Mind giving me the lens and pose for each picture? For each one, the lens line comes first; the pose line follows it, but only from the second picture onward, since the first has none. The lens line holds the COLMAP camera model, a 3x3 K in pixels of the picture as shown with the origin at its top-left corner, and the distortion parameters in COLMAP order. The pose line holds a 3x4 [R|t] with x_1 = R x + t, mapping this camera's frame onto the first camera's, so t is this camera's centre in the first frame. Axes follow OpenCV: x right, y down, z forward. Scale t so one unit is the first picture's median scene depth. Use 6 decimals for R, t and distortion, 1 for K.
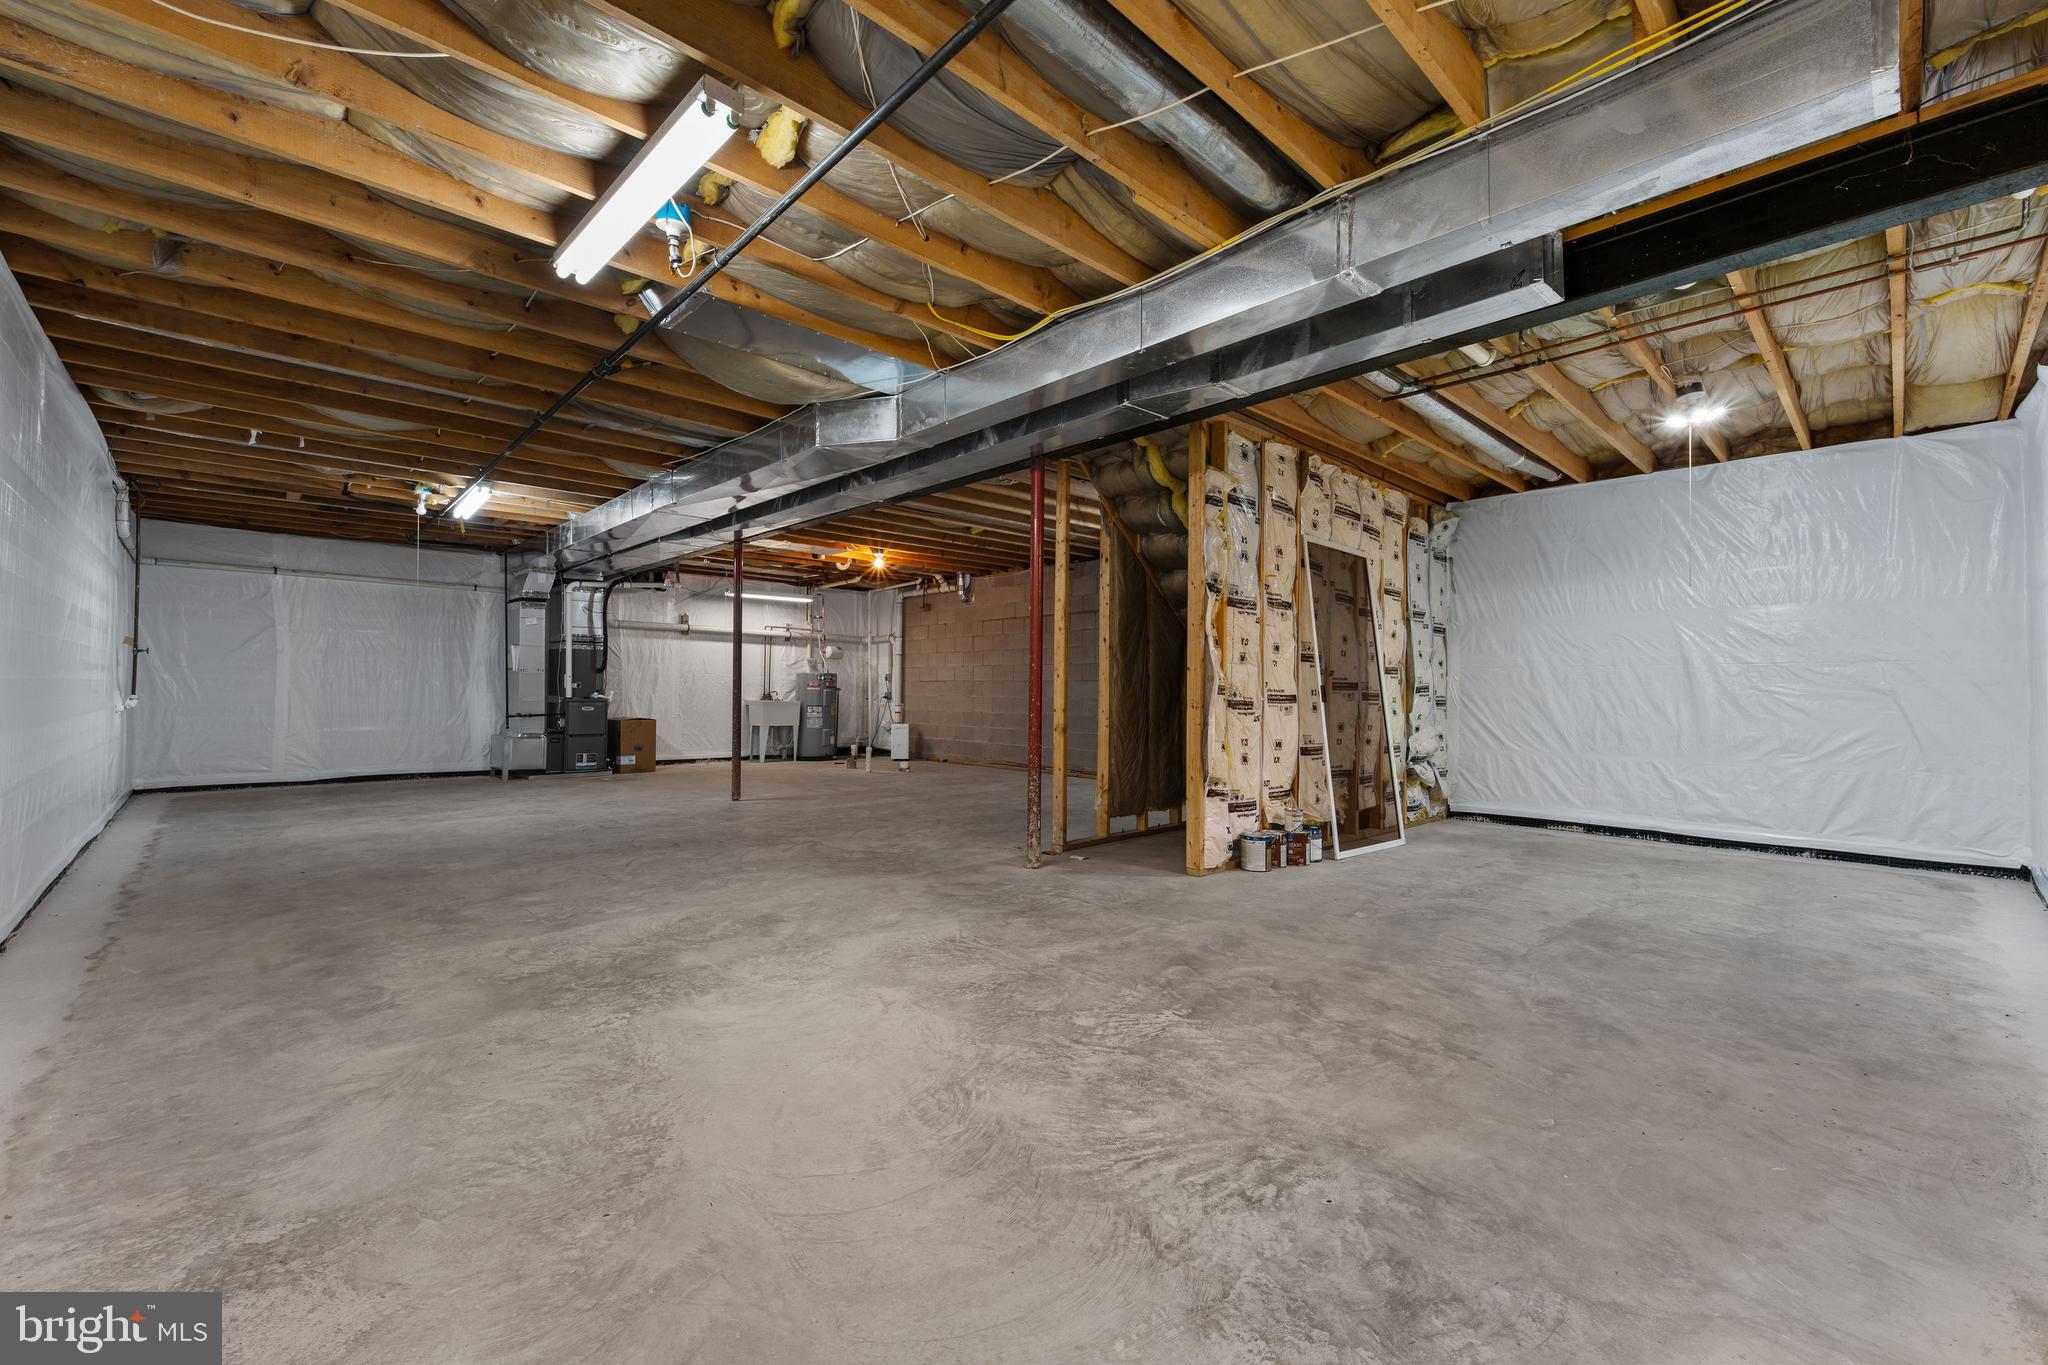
lens RADIAL K [[839.1, 0, 1021.0], [0, 839.1, 688.7], [0, 0, 1]] dist [0.003116, -0.000136]
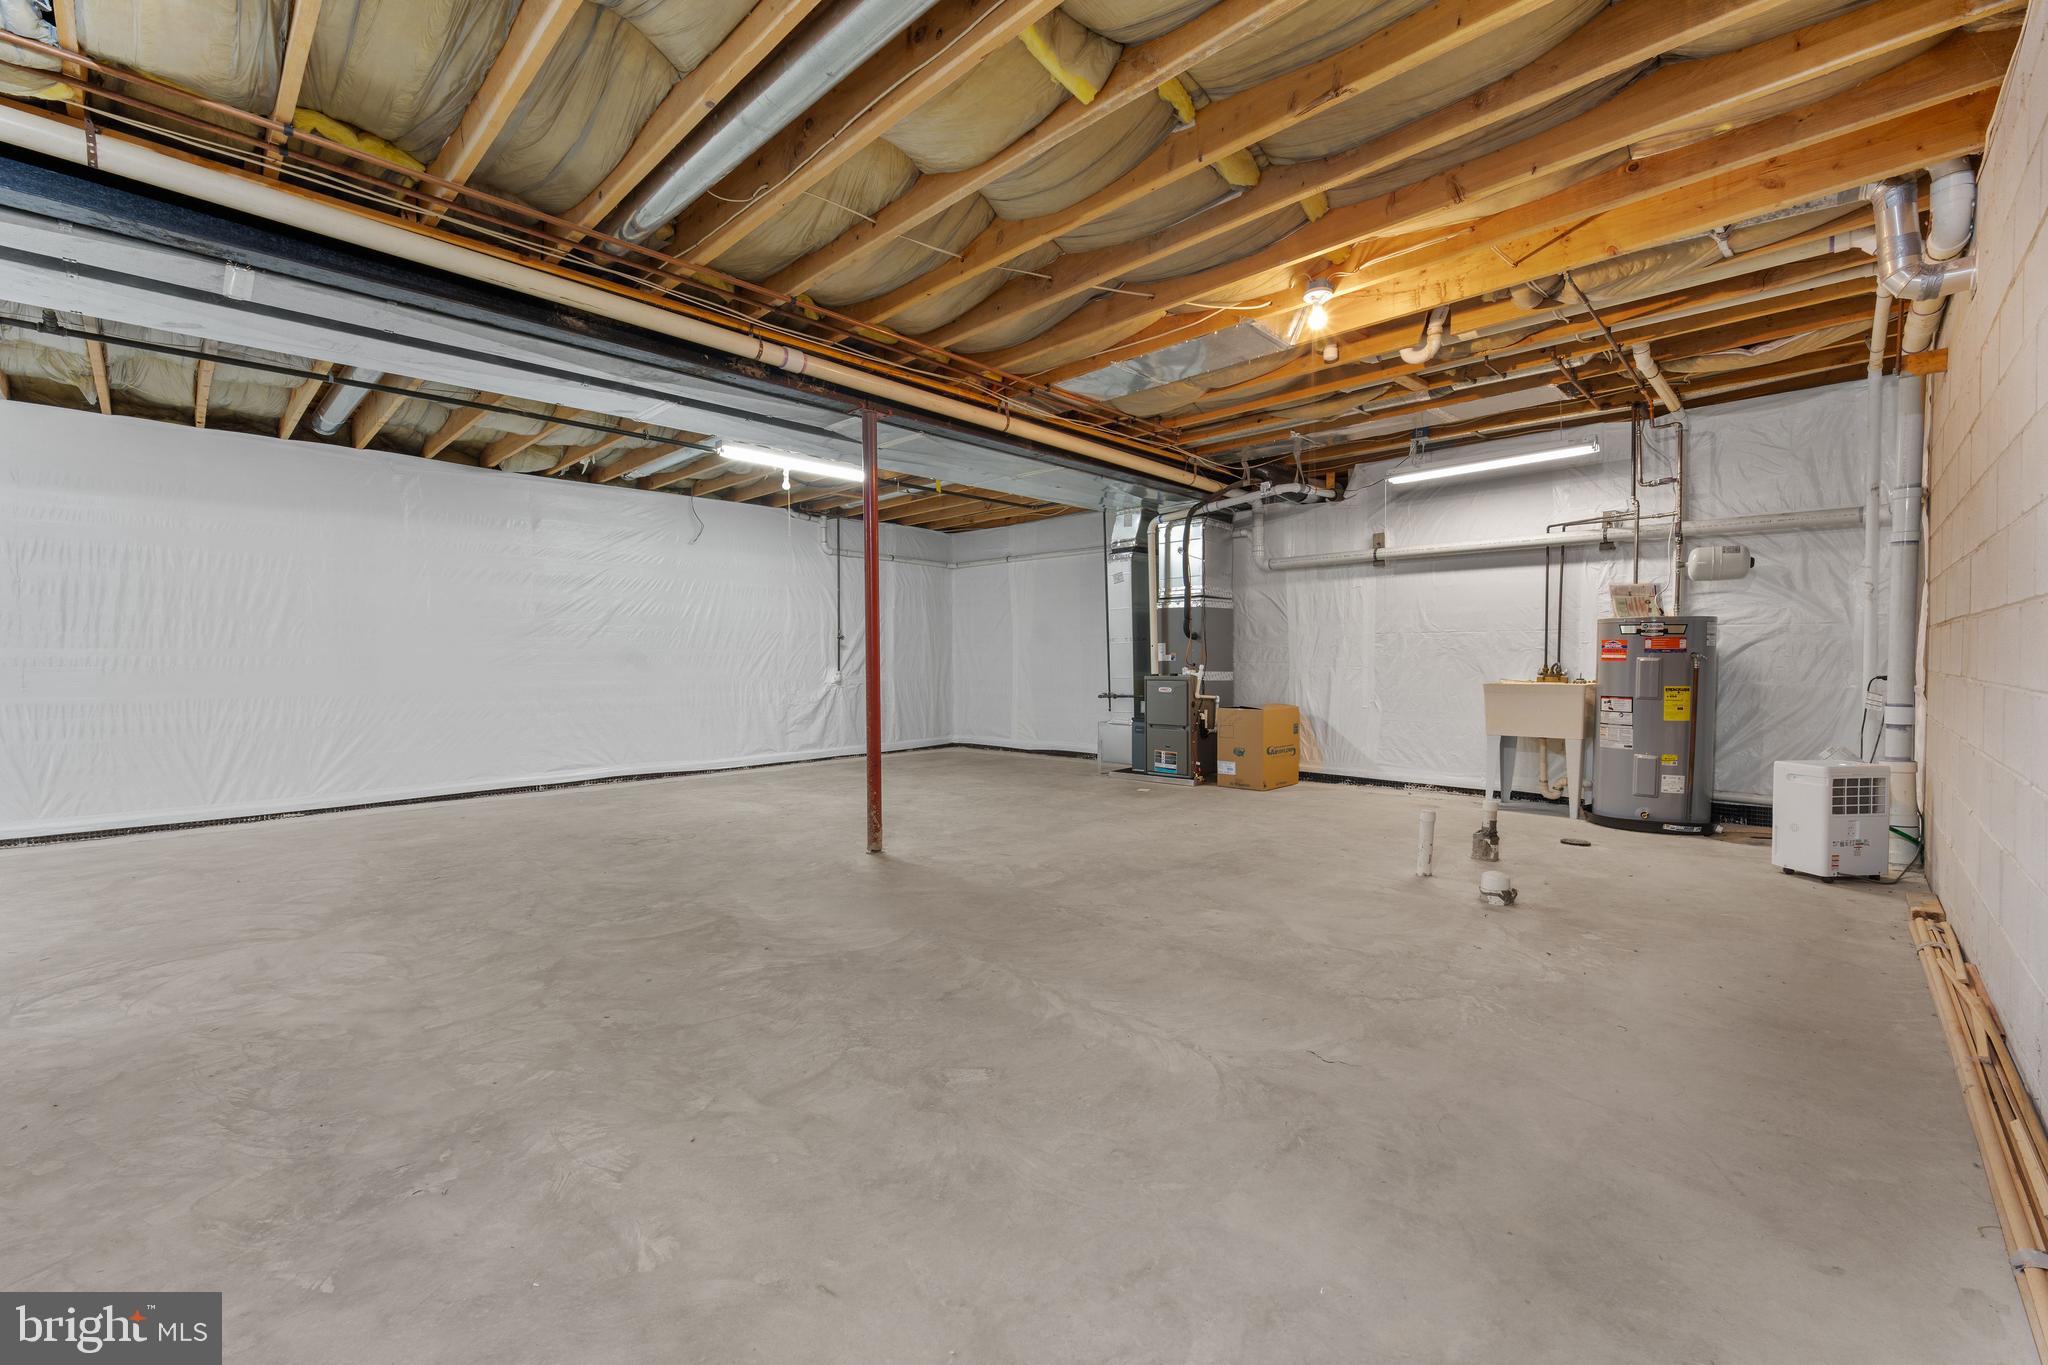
lens RADIAL K [[839.1, 0, 1020.7], [0, 839.1, 687.7], [0, 0, 1]] dist [0.003116, -0.000136]
pose [[0.038365, 0.022653, -0.999007, 0.194885], [0.010768, 0.999676, 0.023081, 0.003744], [0.999206, -0.011643, 0.038109, 0.812288]]
